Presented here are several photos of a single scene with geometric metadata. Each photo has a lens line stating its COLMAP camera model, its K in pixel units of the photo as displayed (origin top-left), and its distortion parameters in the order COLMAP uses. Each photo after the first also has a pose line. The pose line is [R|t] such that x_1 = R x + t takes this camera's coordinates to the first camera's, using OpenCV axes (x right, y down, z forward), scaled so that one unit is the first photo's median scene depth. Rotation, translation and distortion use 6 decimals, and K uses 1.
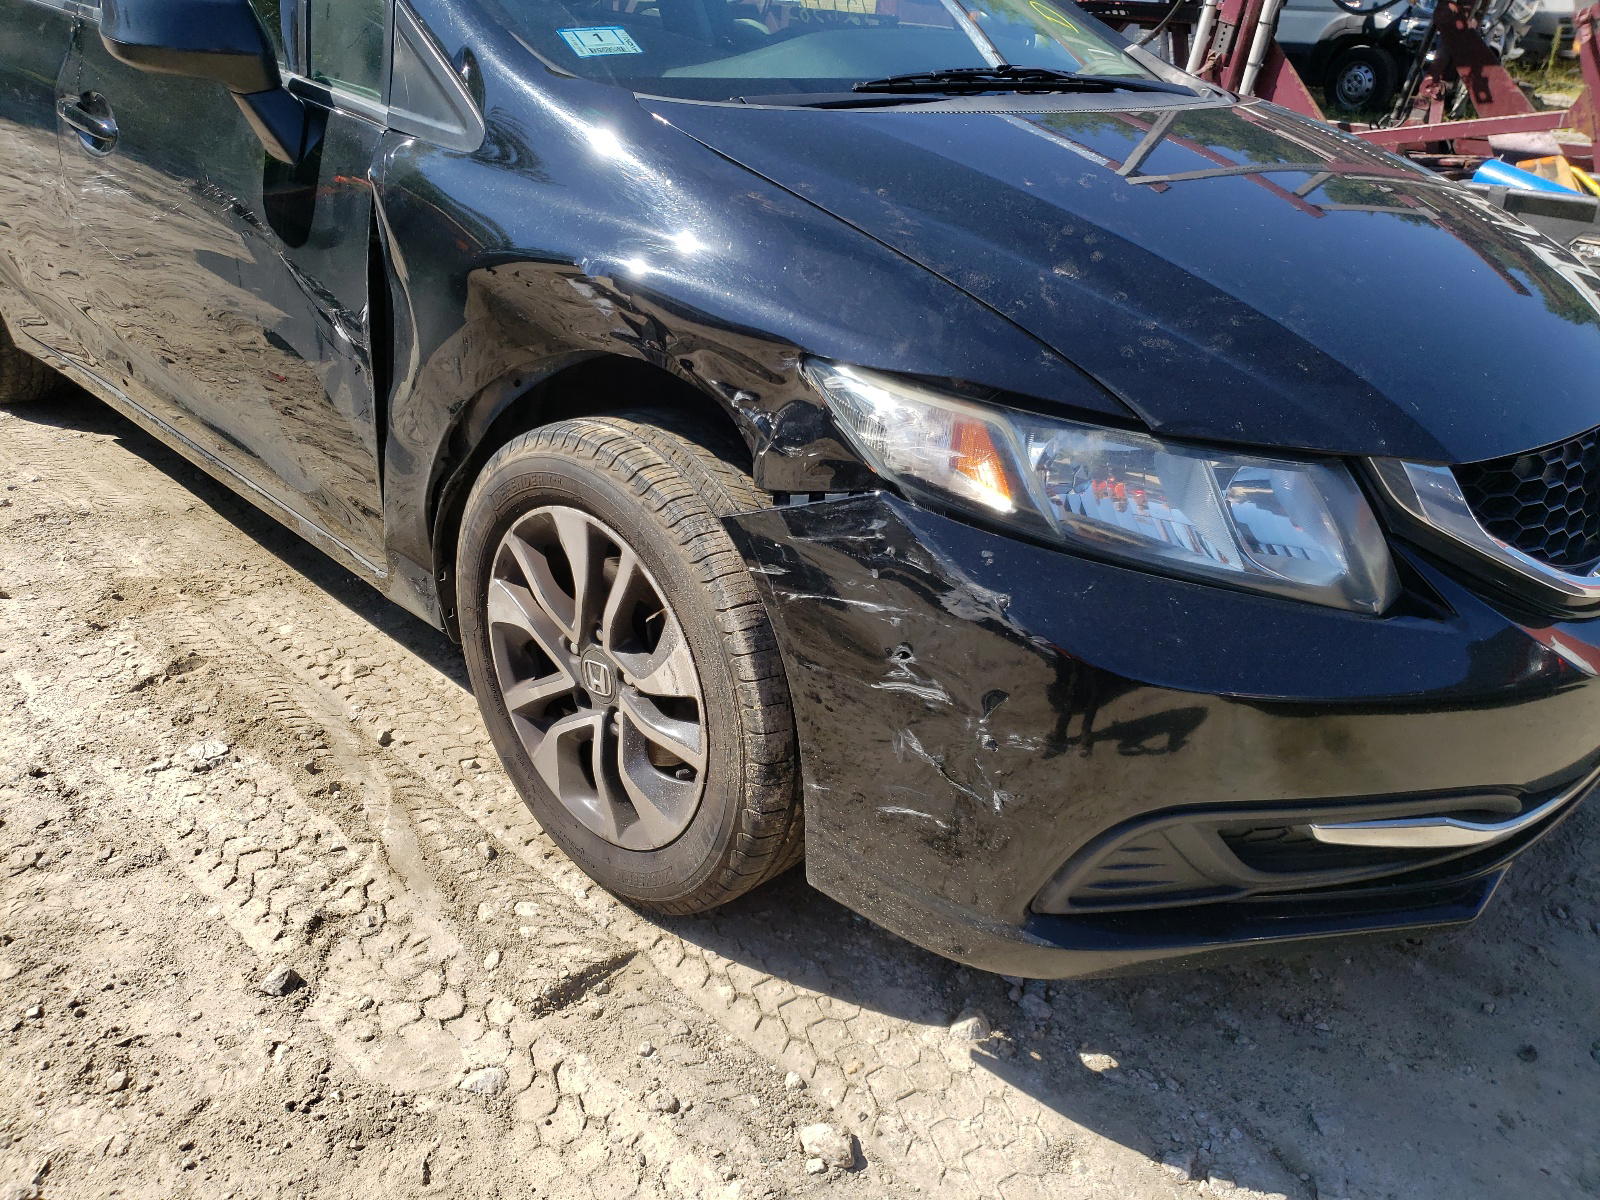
lens RADIAL K [[1250.5, 0, 800.0], [0, 1250.5, 600.0], [0, 0, 1]] dist [-0.039373, 0.062013]
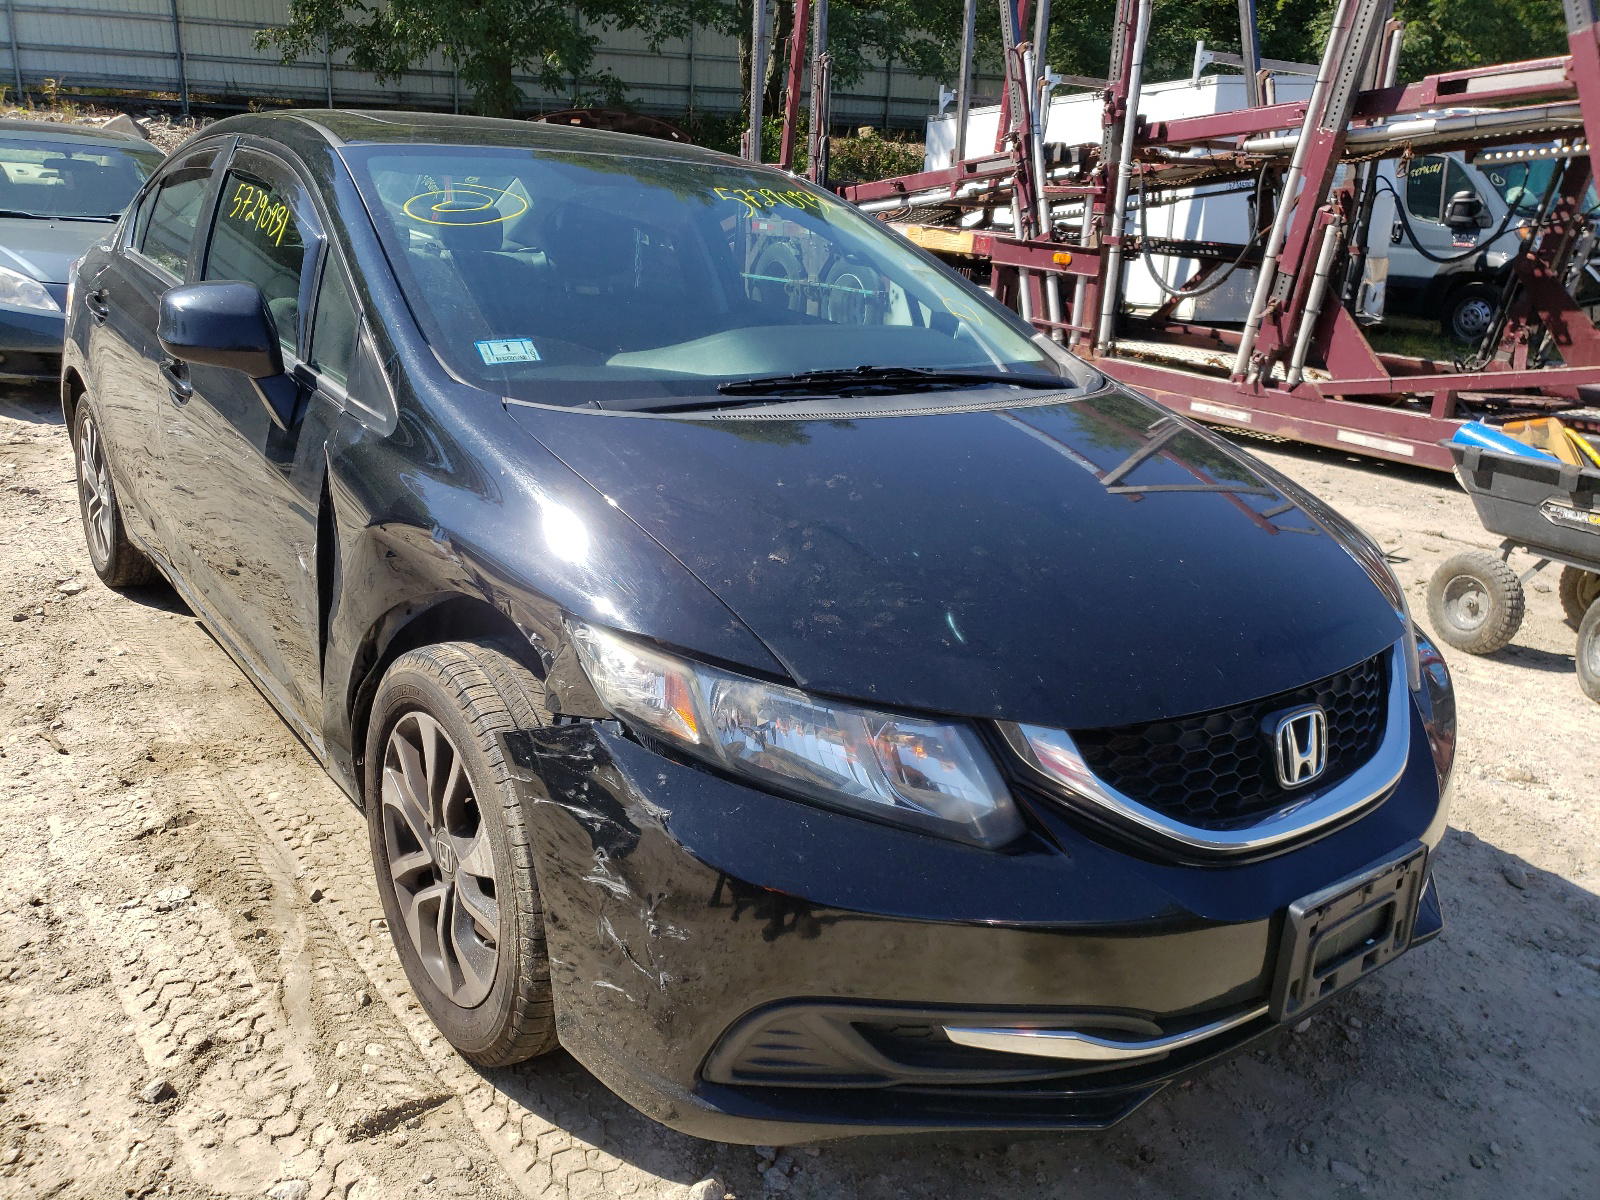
lens RADIAL K [[1250.5, 0, 800.0], [0, 1250.5, 600.0], [0, 0, 1]] dist [-0.039373, 0.062013]
pose [[0.991033, 0.047163, -0.125014, 0.305895], [-0.065473, 0.987018, -0.146660, -0.026997], [0.116474, 0.153530, 0.981255, -0.176268]]
